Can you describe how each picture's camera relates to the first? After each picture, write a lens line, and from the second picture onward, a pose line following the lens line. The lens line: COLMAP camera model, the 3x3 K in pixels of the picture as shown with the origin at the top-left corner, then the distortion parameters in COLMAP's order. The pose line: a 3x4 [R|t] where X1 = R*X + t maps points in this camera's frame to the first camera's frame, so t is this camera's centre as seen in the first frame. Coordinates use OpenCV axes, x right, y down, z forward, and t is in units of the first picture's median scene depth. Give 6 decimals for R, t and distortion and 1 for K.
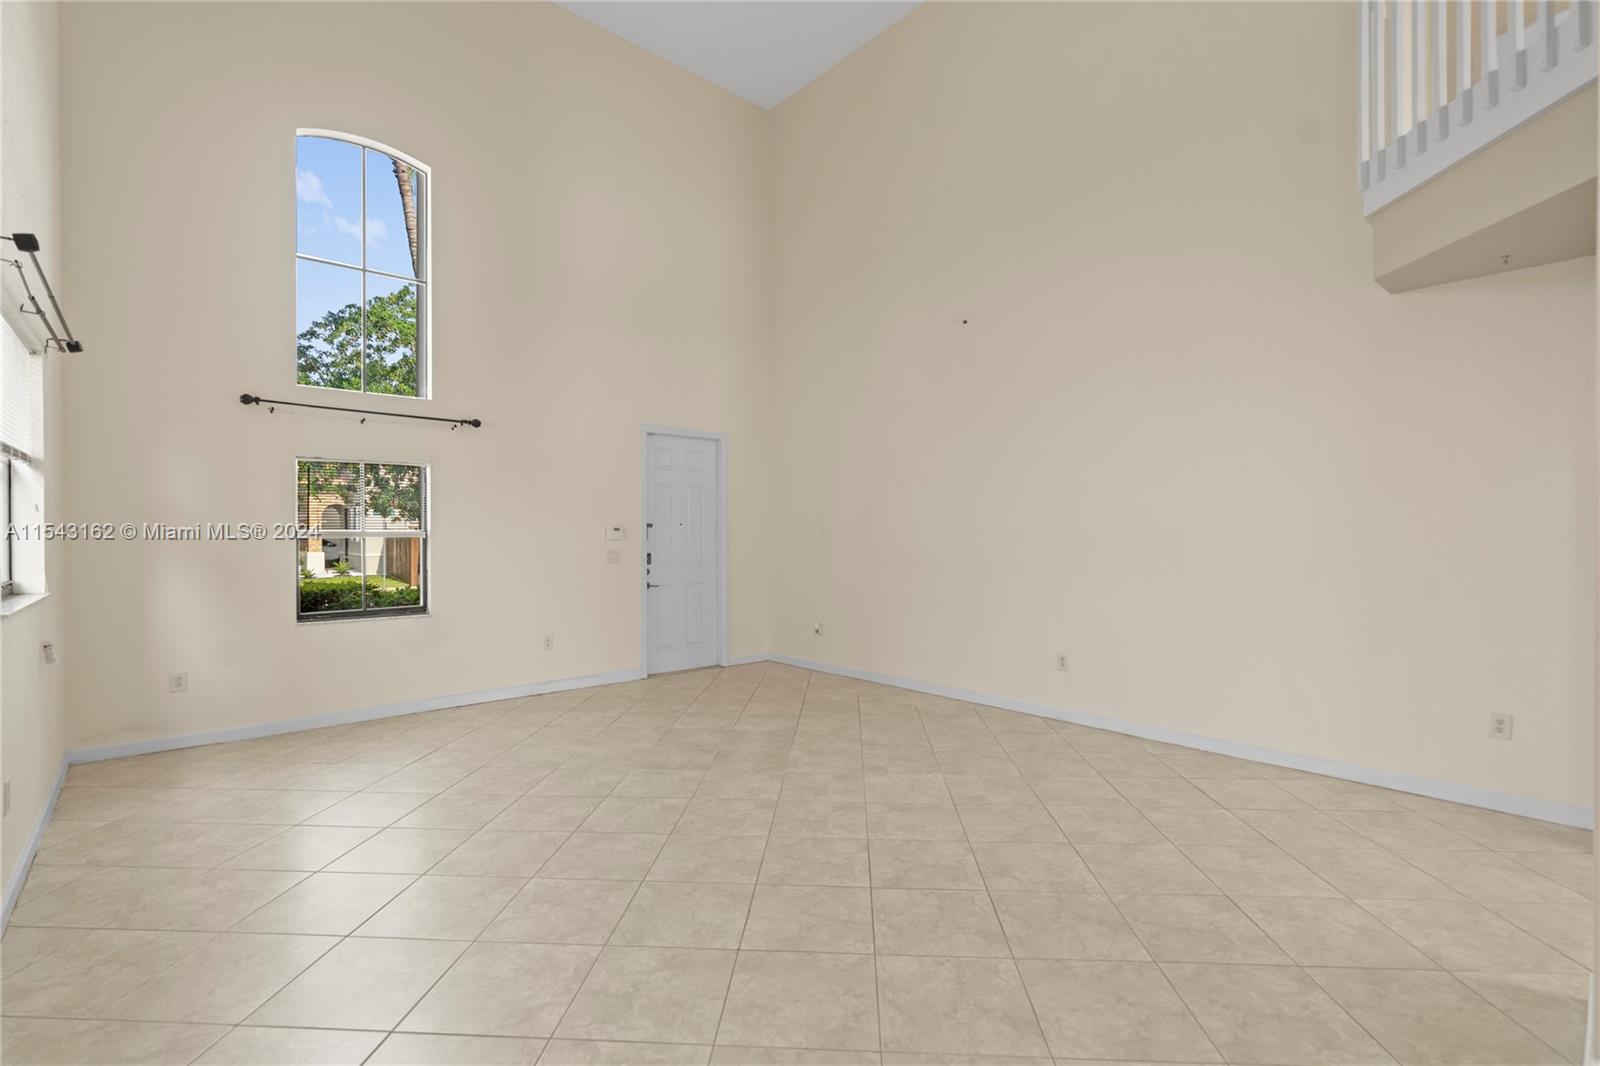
lens RADIAL K [[726.3, 0, 814.5], [0, 726.3, 596.2], [0, 0, 1]] dist [-0.010432, 0.004736]
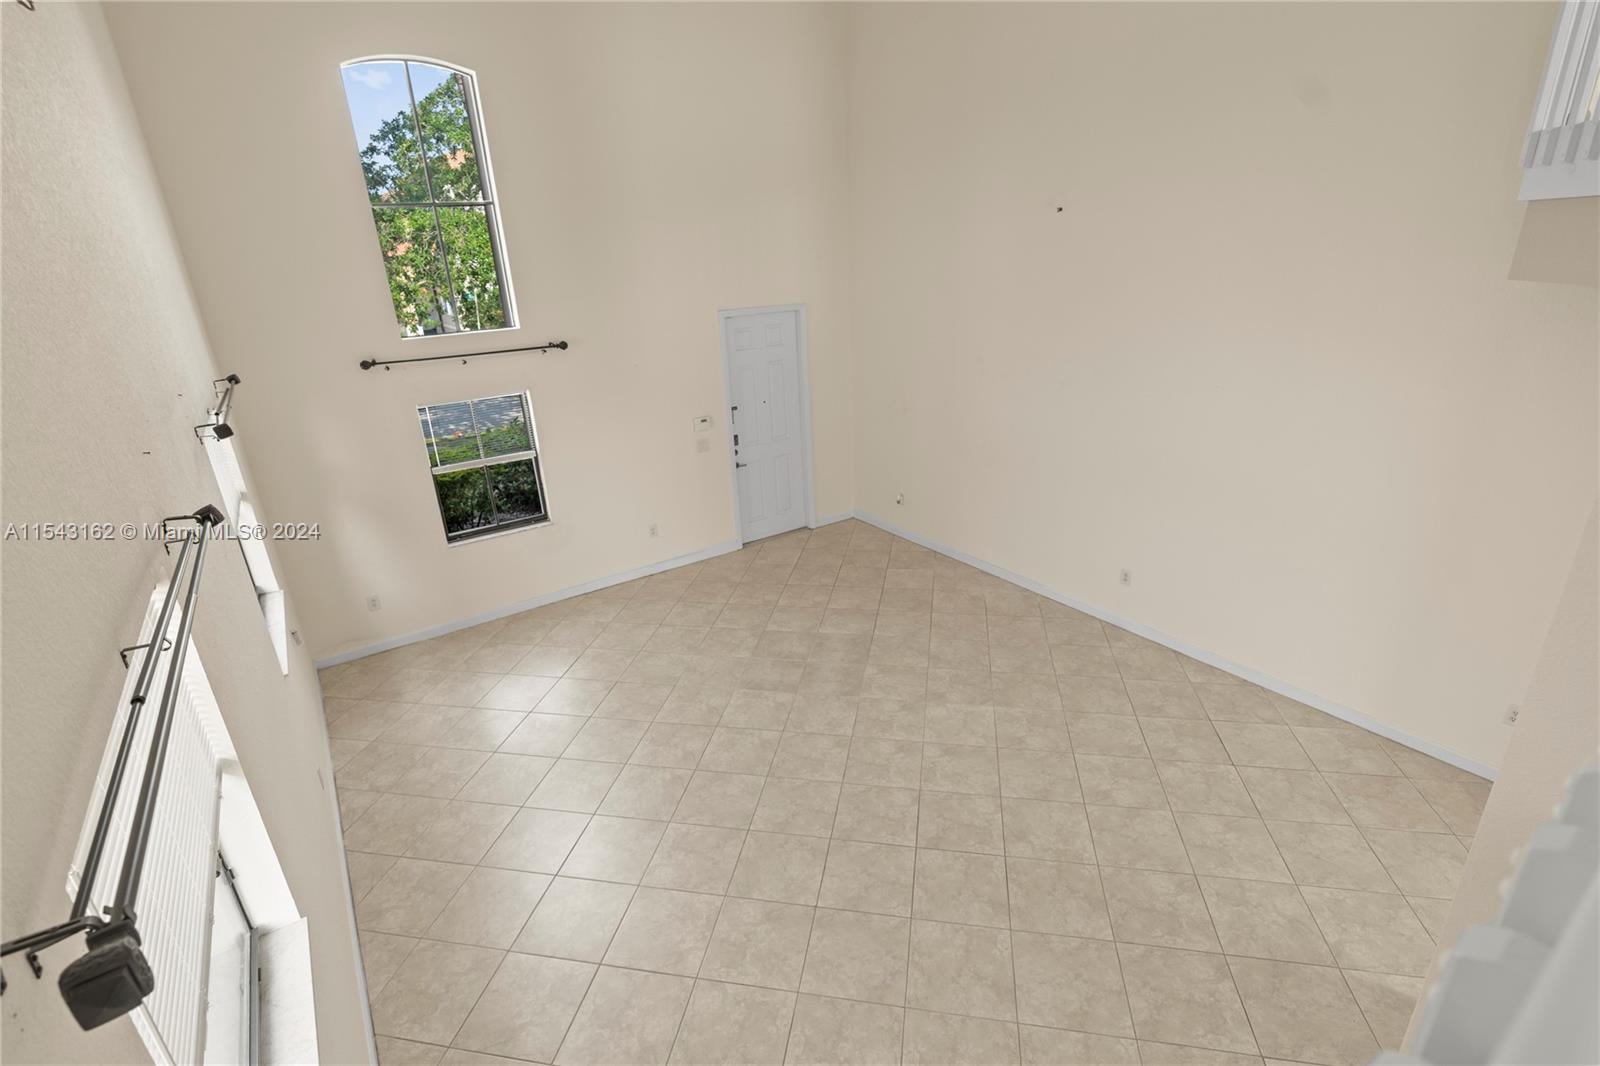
lens RADIAL K [[726.3, 0, 814.5], [0, 726.3, 611.6], [0, 0, 1]] dist [-0.010432, 0.004736]
pose [[0.991281, 0.021653, -0.129974, 0.043961], [0.029219, 0.925726, 0.377065, -0.394263], [0.128485, -0.377575, 0.917021, -0.065481]]
